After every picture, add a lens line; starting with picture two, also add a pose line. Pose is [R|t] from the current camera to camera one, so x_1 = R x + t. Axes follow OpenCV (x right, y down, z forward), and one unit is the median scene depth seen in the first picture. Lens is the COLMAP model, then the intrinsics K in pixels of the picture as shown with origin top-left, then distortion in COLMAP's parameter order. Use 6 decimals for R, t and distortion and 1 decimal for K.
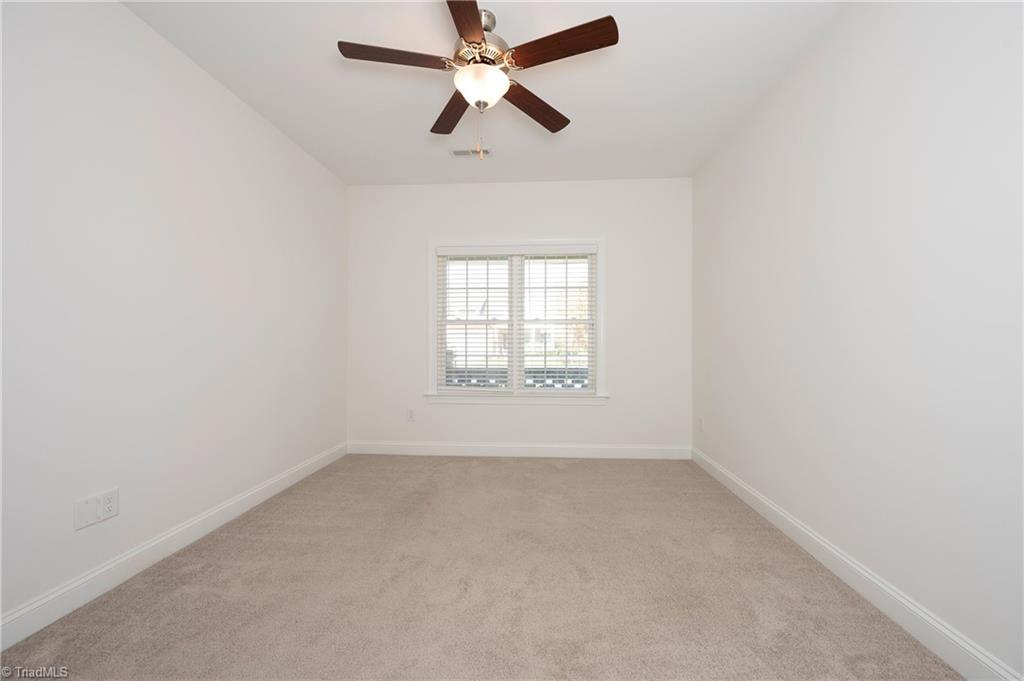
lens RADIAL K [[402.4, 0, 513.3], [0, 402.4, 339.8], [0, 0, 1]] dist [-0.000847, -0.000503]
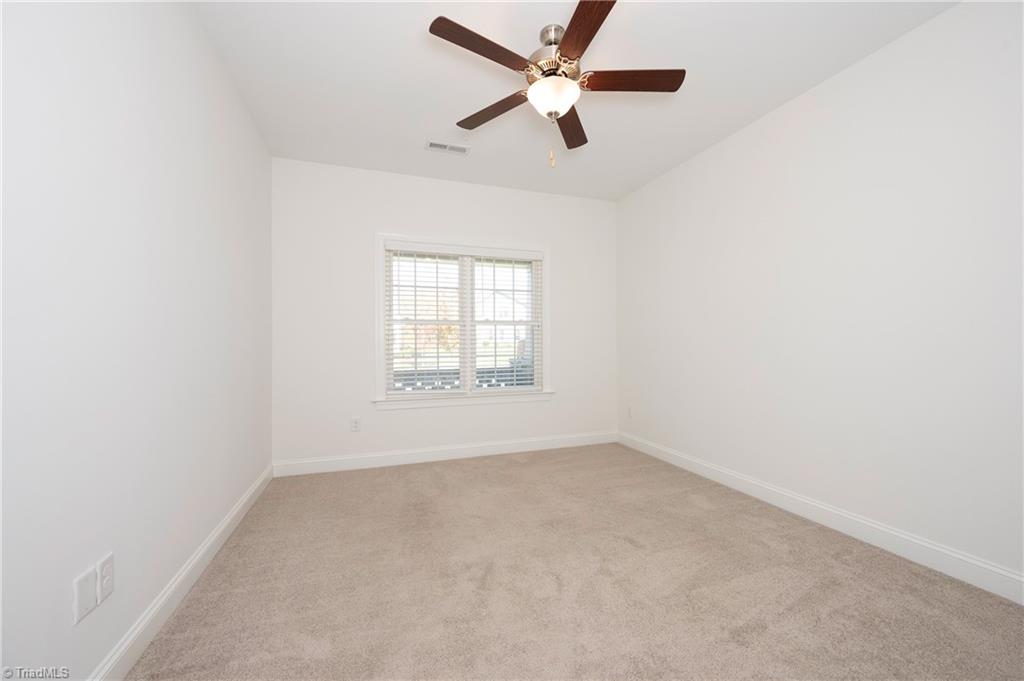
lens RADIAL K [[402.4, 0, 524.9], [0, 402.4, 338.8], [0, 0, 1]] dist [-0.000847, -0.000503]
pose [[0.920215, -0.001920, 0.391410, -0.251381], [0.003805, 0.999985, -0.004040, 0.000246], [-0.391396, 0.005207, 0.920208, 0.026963]]
